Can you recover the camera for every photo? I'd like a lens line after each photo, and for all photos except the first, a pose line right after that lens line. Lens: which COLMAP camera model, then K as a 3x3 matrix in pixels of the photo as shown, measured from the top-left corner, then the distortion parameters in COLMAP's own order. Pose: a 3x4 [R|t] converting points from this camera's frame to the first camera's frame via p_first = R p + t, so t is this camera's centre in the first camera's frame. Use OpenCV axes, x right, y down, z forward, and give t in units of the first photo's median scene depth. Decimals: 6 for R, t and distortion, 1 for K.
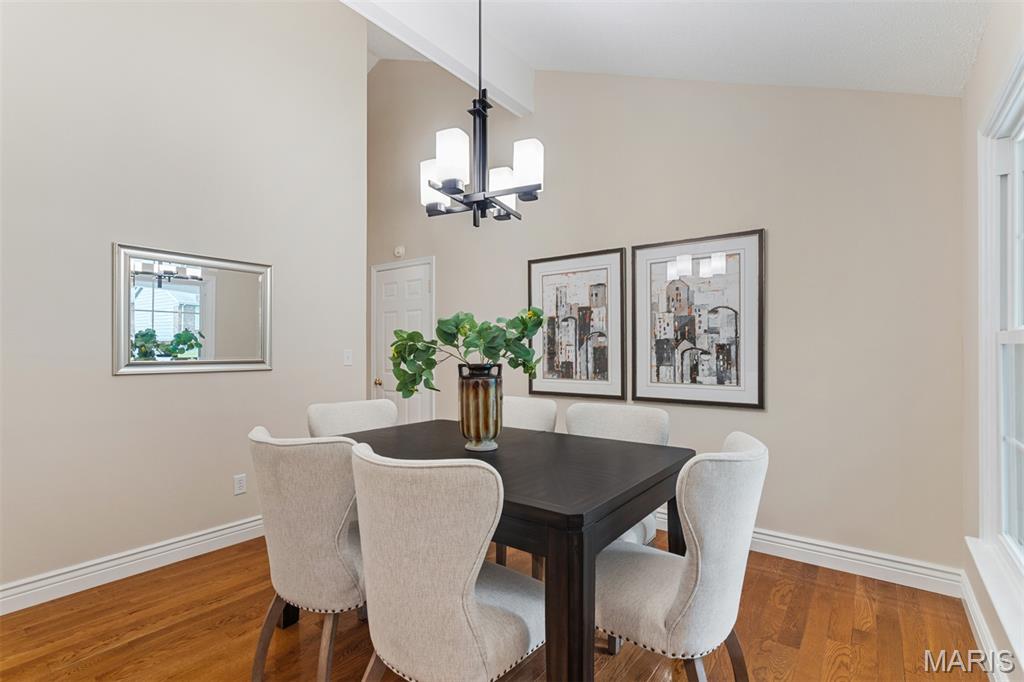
lens RADIAL K [[491.3, 0, 512.0], [0, 491.3, 341.0], [0, 0, 1]] dist [-0.001528, -0.000066]
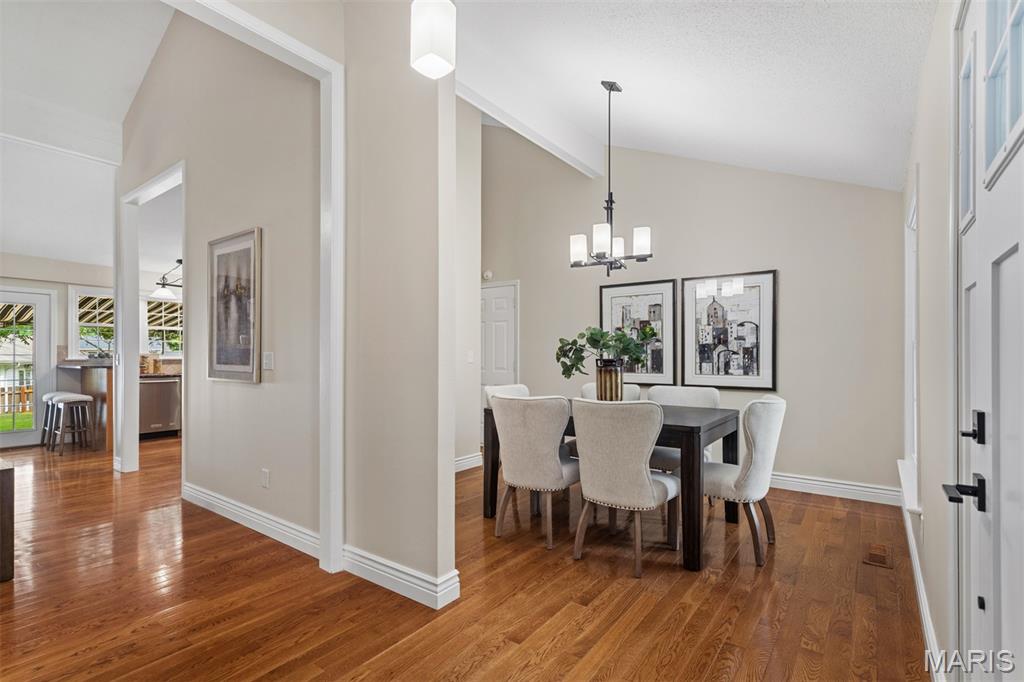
lens RADIAL K [[491.6, 0, 508.4], [0, 491.6, 349.8], [0, 0, 1]] dist [-0.003052, -0.000451]
pose [[1.000000, 0.000485, 0.000512, -0.275992], [-0.000490, 0.999964, 0.008522, 0.001657], [-0.000507, -0.008522, 0.999964, -0.449622]]
